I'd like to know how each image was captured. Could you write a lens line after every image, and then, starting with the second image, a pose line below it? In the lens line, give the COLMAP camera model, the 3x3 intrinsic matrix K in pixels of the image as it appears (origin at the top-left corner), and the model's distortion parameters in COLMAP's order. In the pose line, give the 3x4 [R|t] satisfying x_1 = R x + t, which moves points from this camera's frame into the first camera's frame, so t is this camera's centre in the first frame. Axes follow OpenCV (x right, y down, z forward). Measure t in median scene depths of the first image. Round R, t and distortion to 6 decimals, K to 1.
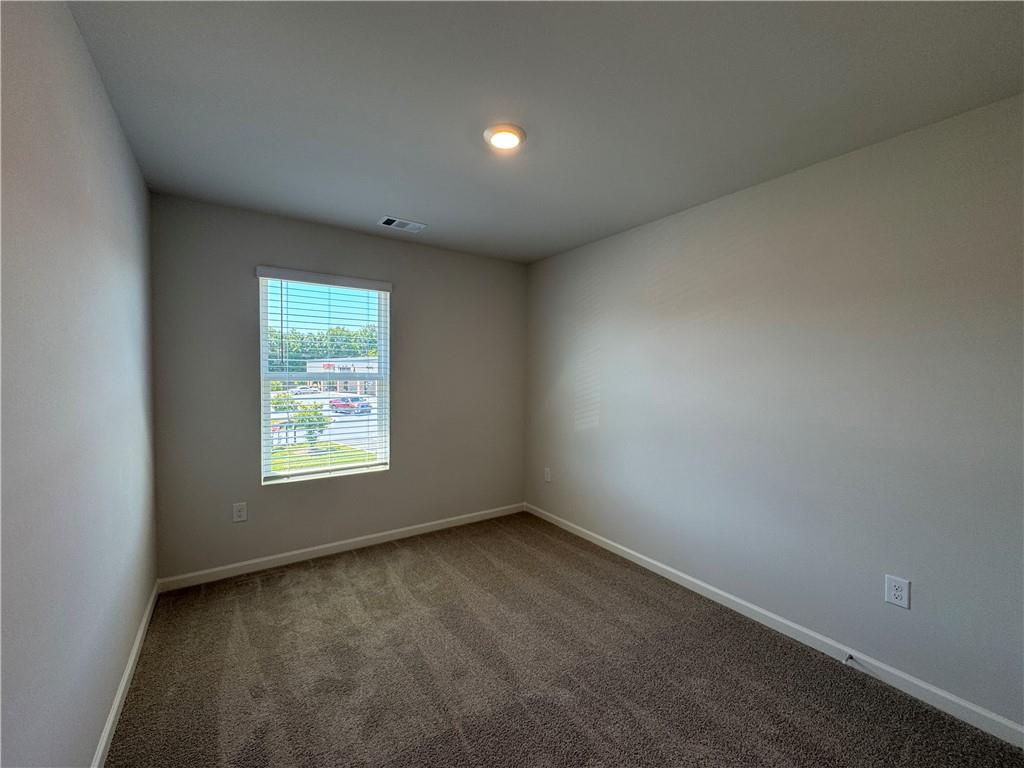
lens RADIAL K [[407.2, 0, 515.8], [0, 407.2, 390.9], [0, 0, 1]] dist [-0.004173, 0.000740]
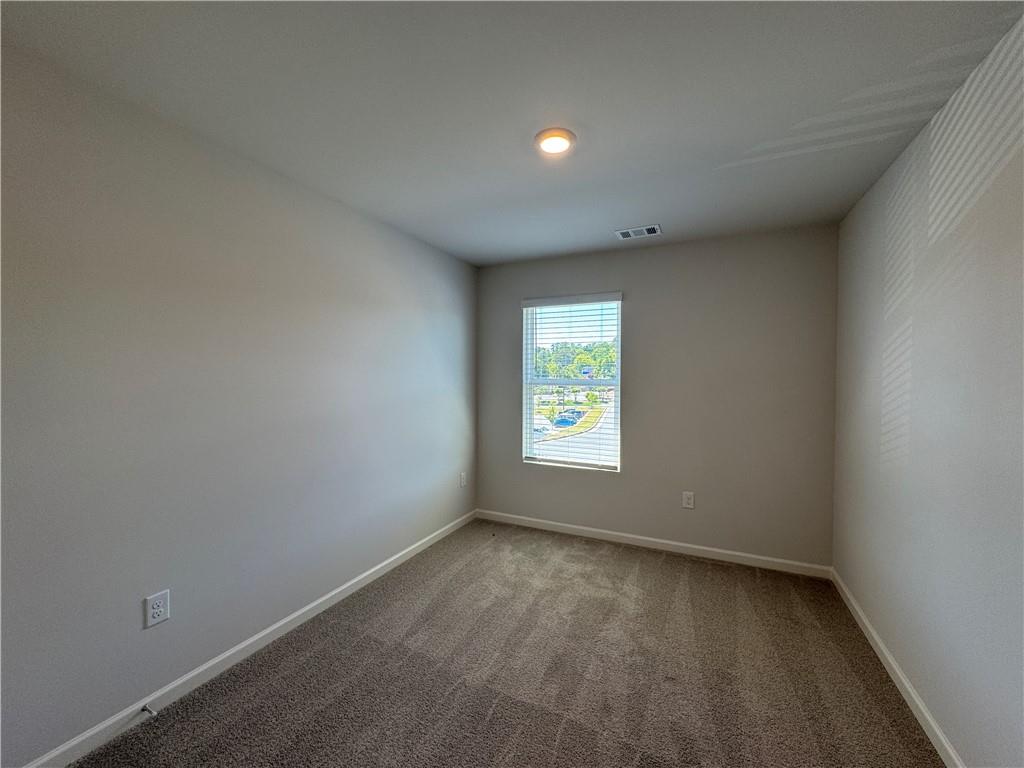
lens RADIAL K [[407.2, 0, 519.0], [0, 407.2, 377.5], [0, 0, 1]] dist [-0.004173, 0.000740]
pose [[0.529927, 0.009322, -0.847992, 0.446827], [-0.040382, 0.999083, -0.014253, -0.023247], [0.847081, 0.041797, 0.529818, 0.237802]]
